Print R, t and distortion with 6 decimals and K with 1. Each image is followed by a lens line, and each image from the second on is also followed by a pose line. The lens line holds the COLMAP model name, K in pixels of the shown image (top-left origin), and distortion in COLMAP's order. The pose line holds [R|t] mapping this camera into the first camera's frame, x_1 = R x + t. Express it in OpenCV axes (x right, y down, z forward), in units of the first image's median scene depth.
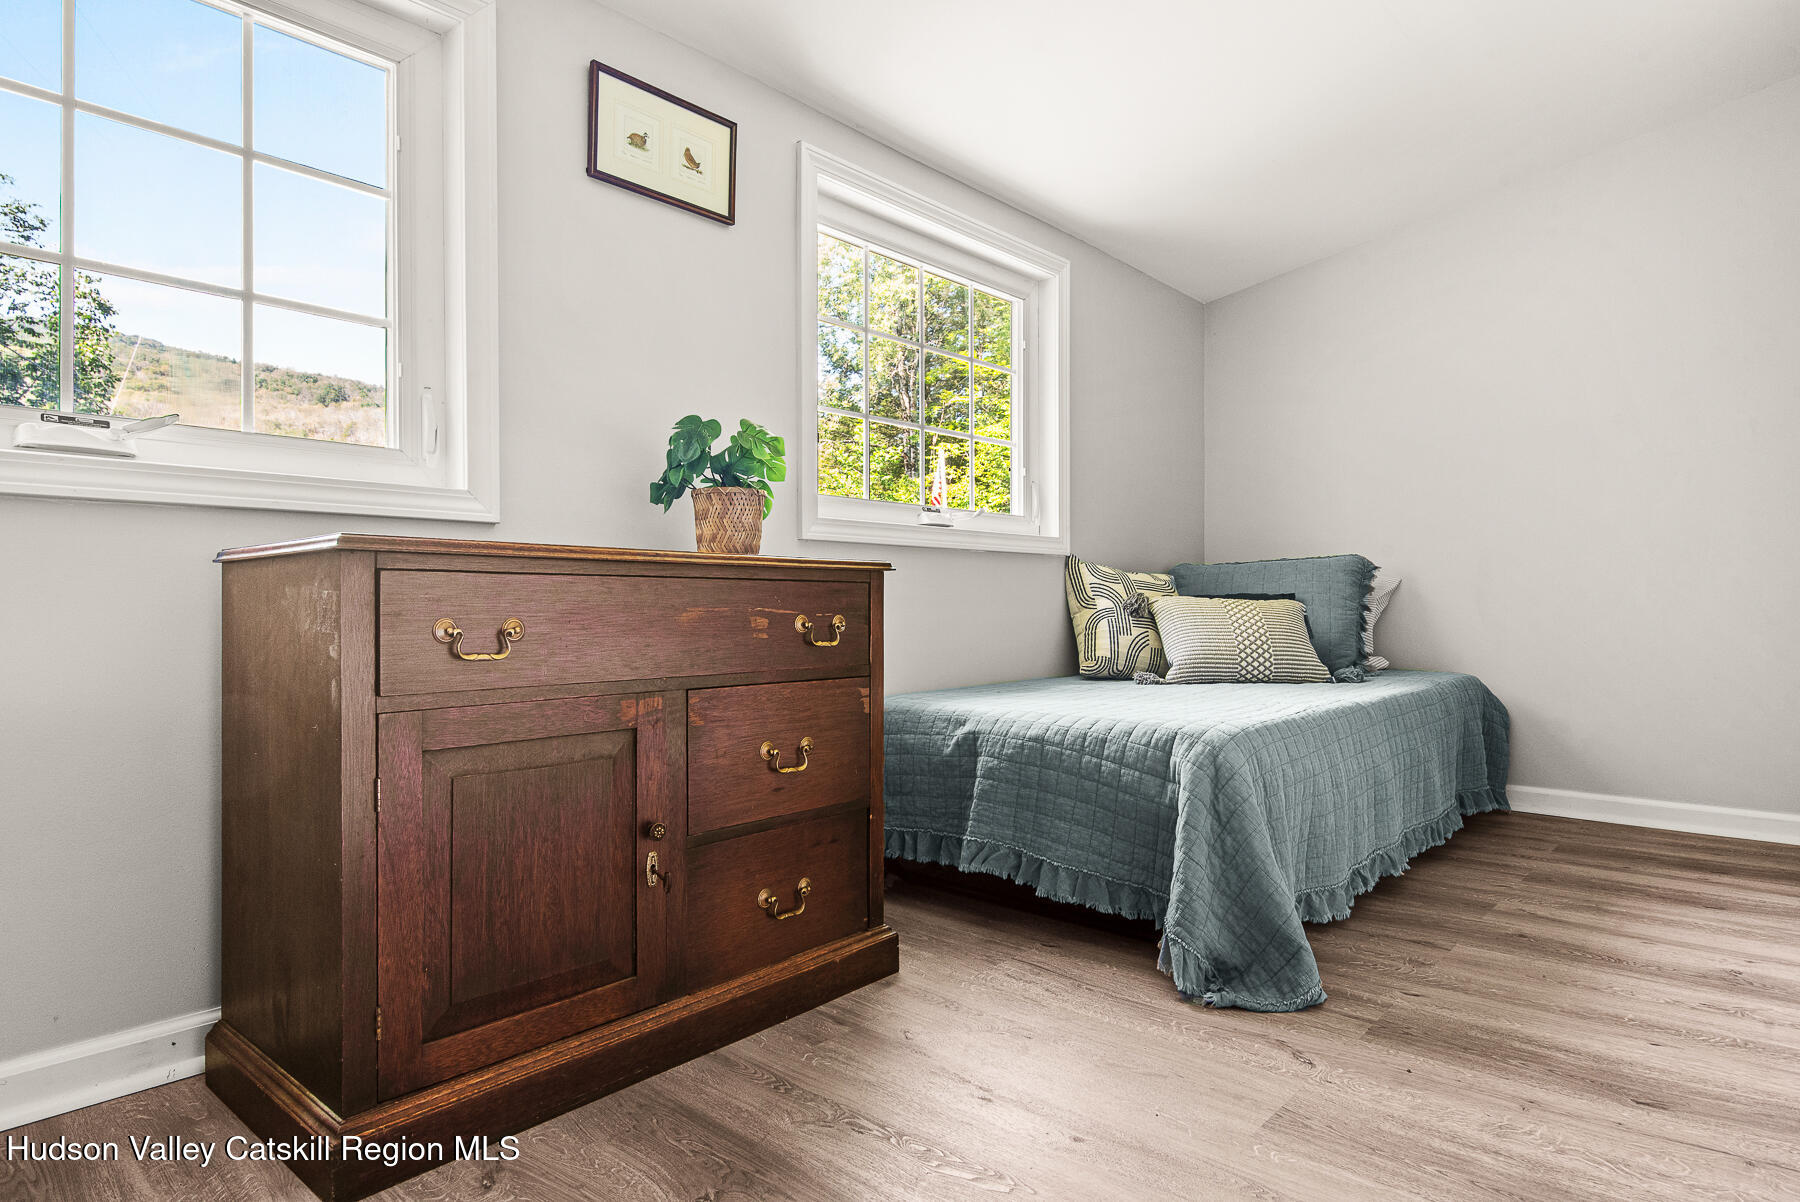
lens RADIAL K [[1016.1, 0, 906.9], [0, 1016.1, 591.4], [0, 0, 1]] dist [-0.002608, -0.000078]
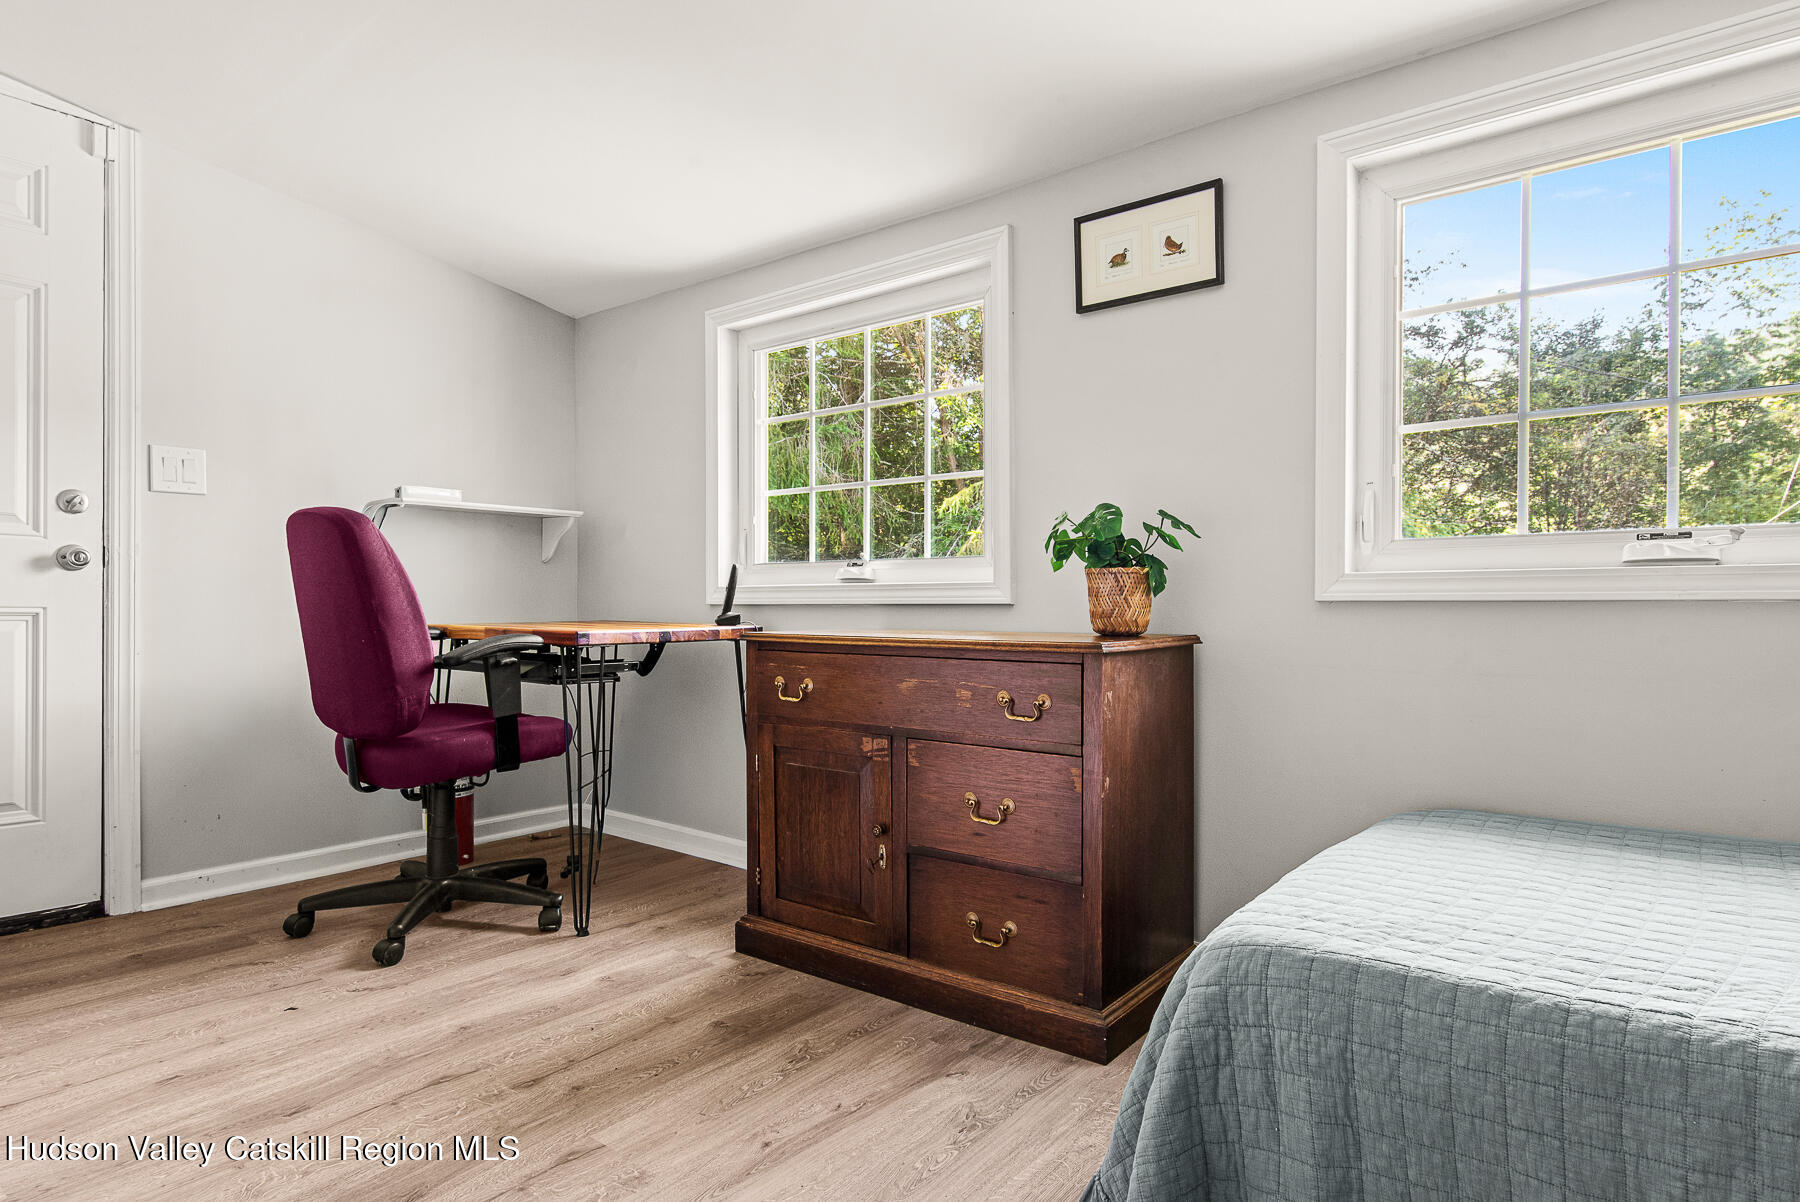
lens RADIAL K [[1016.1, 0, 905.8], [0, 1016.1, 611.4], [0, 0, 1]] dist [-0.002608, -0.000078]
pose [[0.041690, 0.016032, -0.999002, 0.995651], [0.012599, 0.999783, 0.016570, -0.082928], [0.999051, -0.013278, 0.041479, 0.814769]]
